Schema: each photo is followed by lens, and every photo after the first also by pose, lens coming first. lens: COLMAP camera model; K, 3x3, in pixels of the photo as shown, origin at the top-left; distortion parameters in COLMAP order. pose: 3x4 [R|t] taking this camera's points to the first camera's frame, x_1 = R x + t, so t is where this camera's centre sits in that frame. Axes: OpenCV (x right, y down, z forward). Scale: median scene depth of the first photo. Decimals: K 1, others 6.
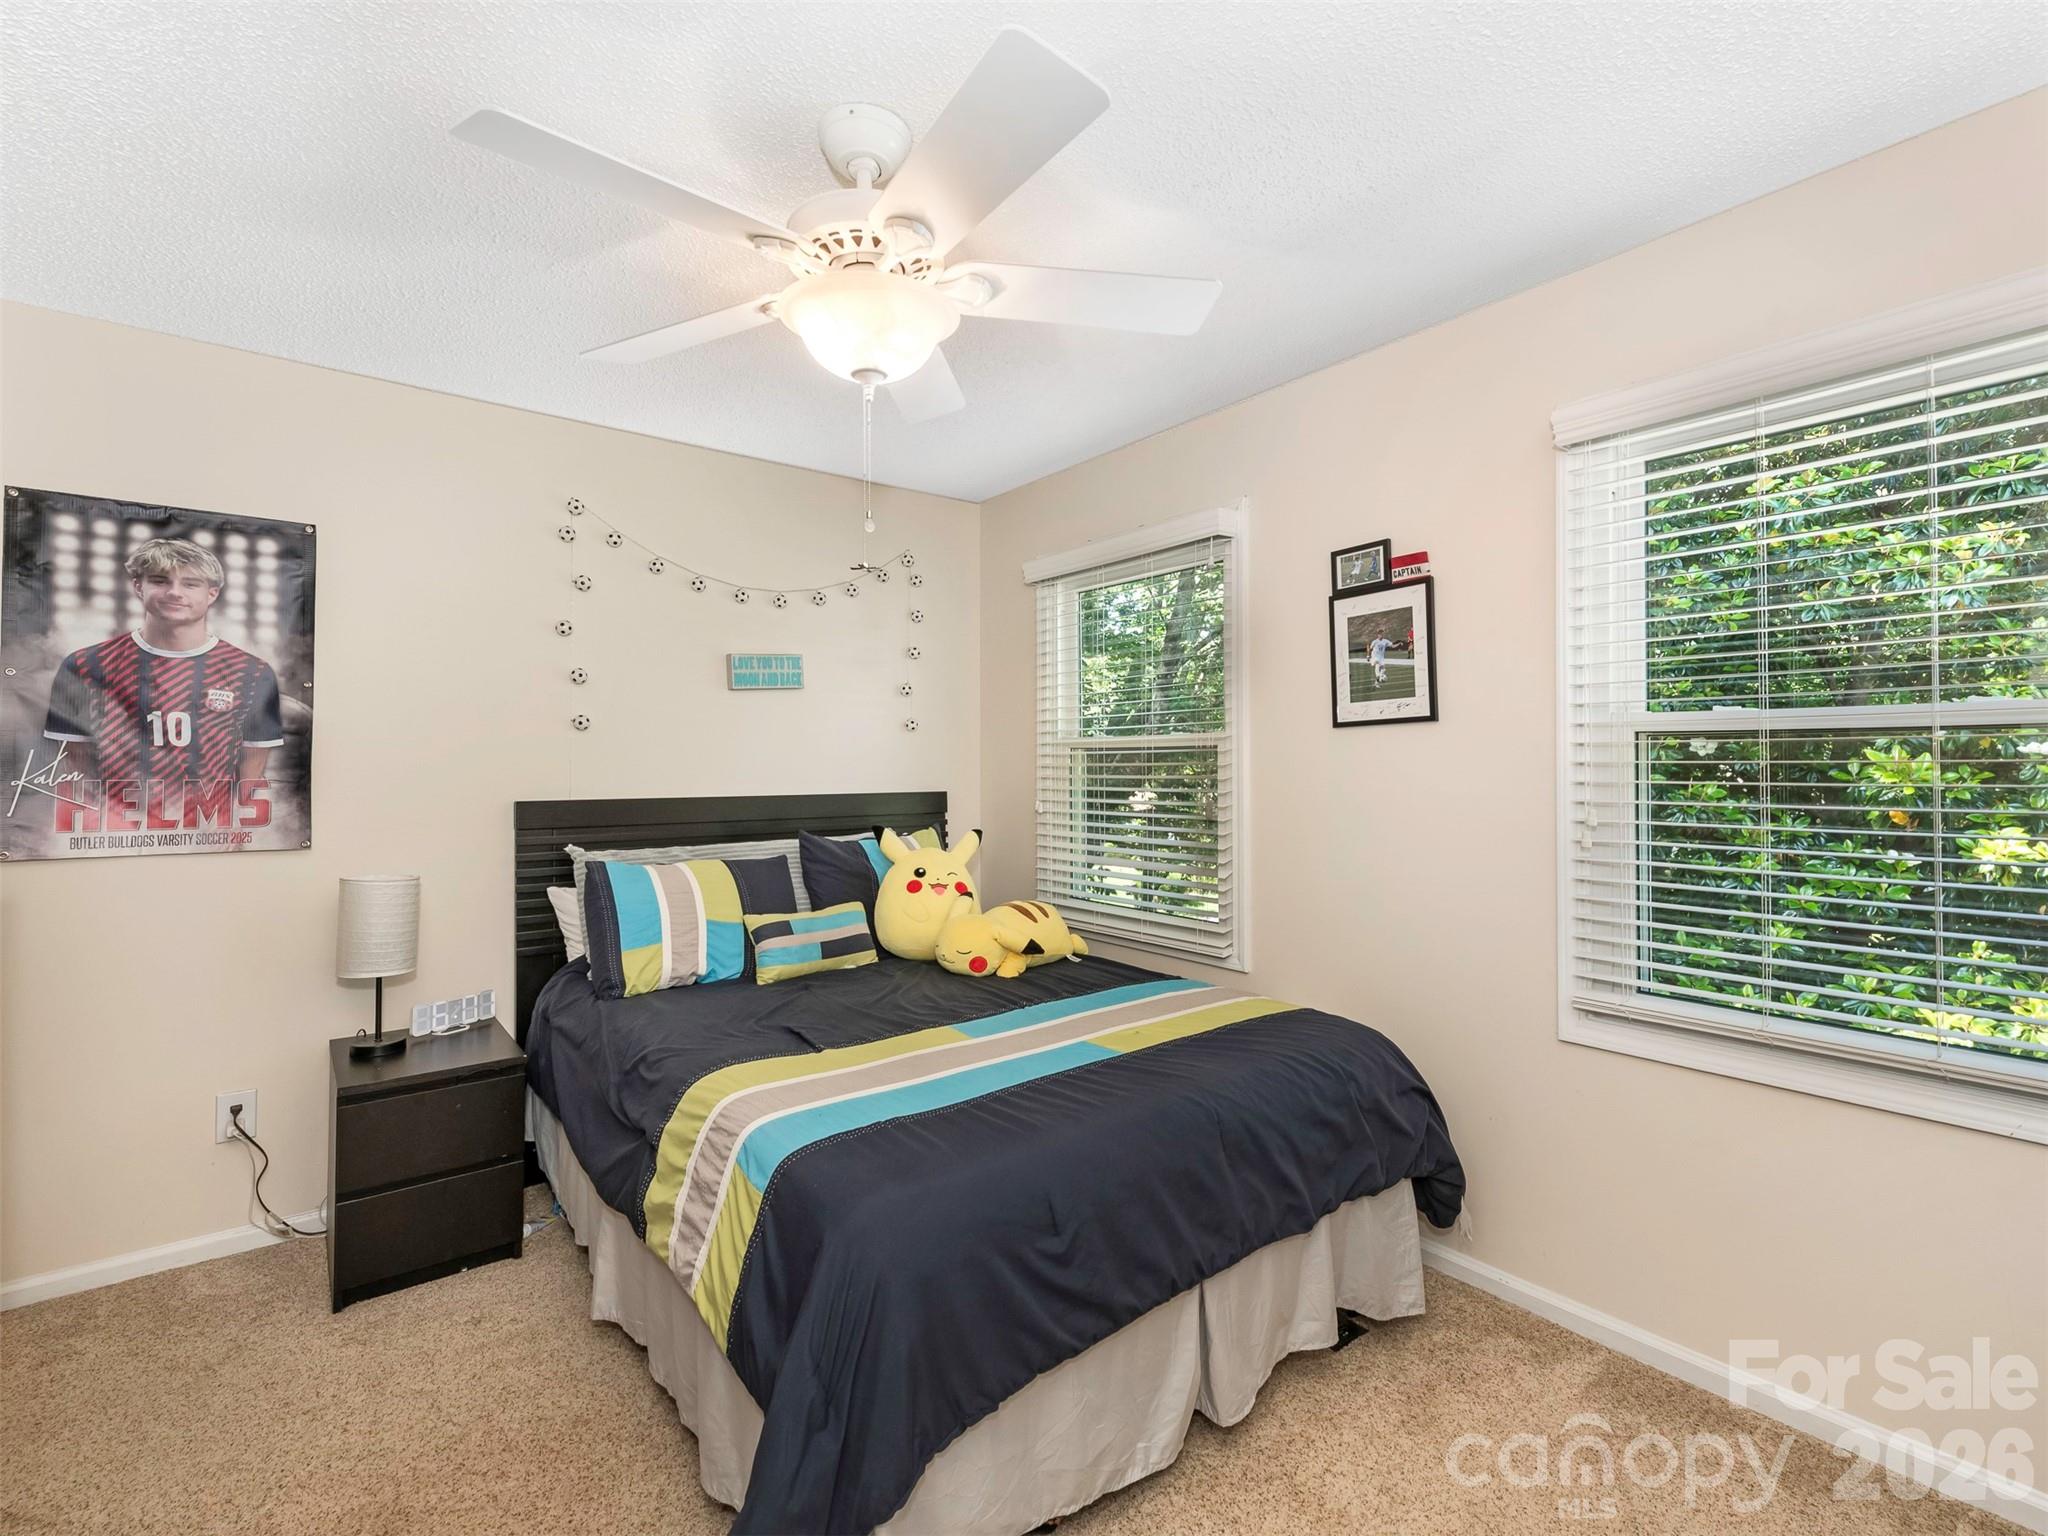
lens RADIAL K [[928.5, 0, 1015.5], [0, 928.5, 766.9], [0, 0, 1]] dist [0.018691, -0.011126]
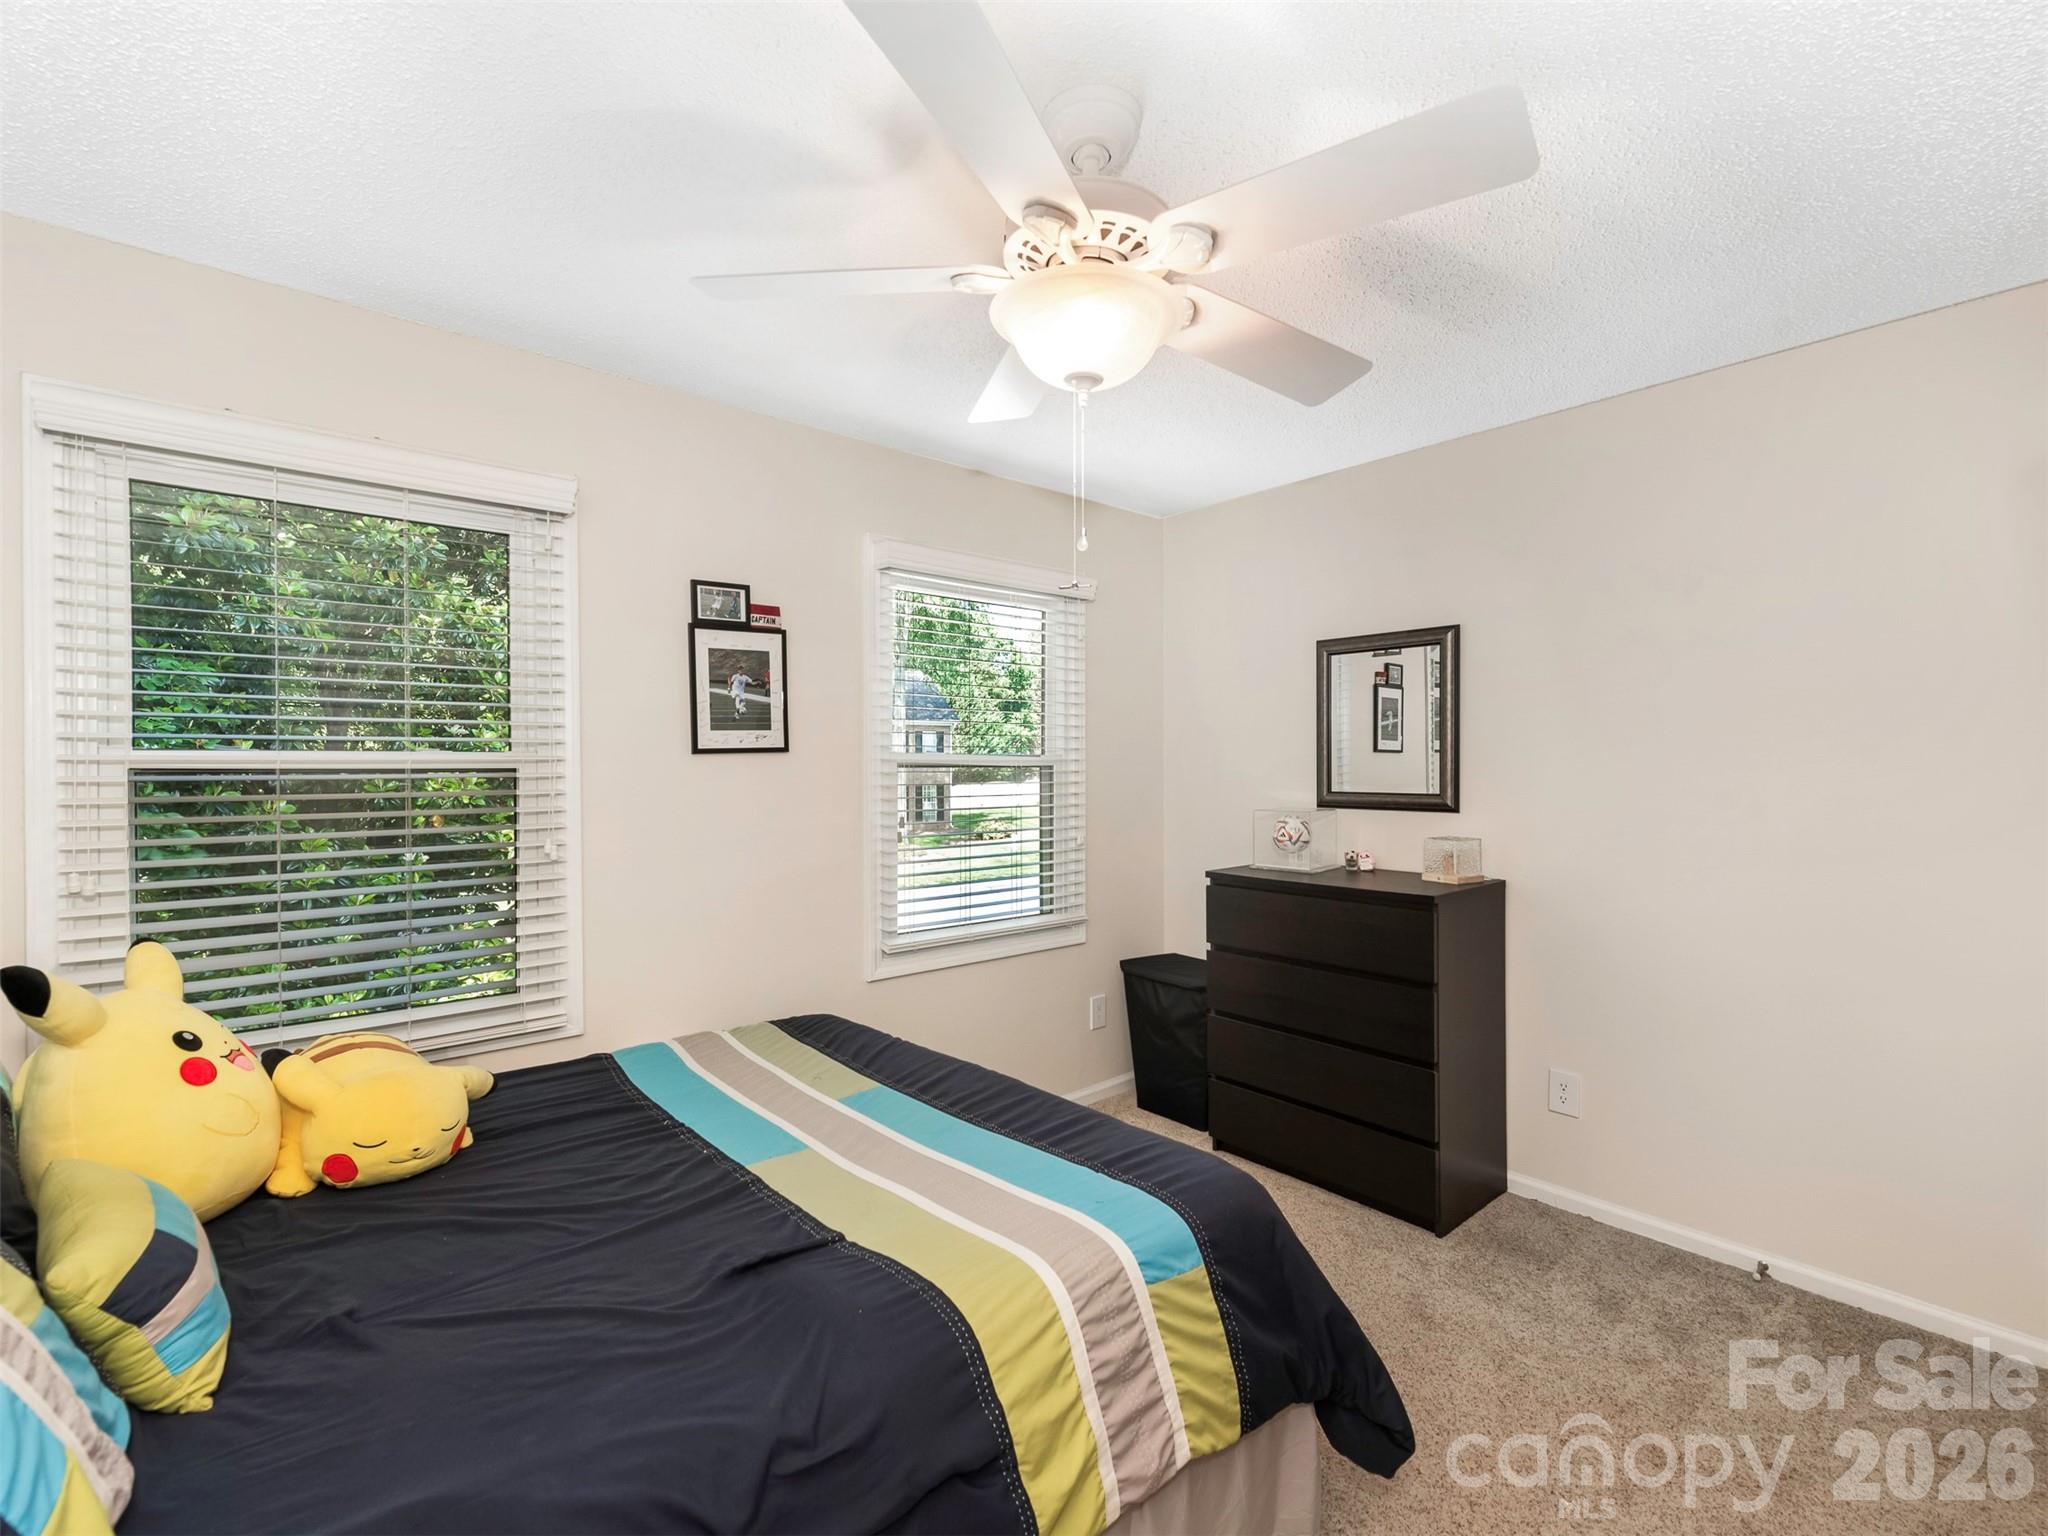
lens RADIAL K [[947.5, 0, 1024.0], [0, 947.5, 768.0], [0, 0, 1]] dist [0.015736, -0.000377]
pose [[-0.061761, -0.008699, 0.998053, -0.748990], [-0.005736, 0.999949, 0.008360, -0.039087], [-0.998074, -0.005208, -0.061808, 0.741680]]
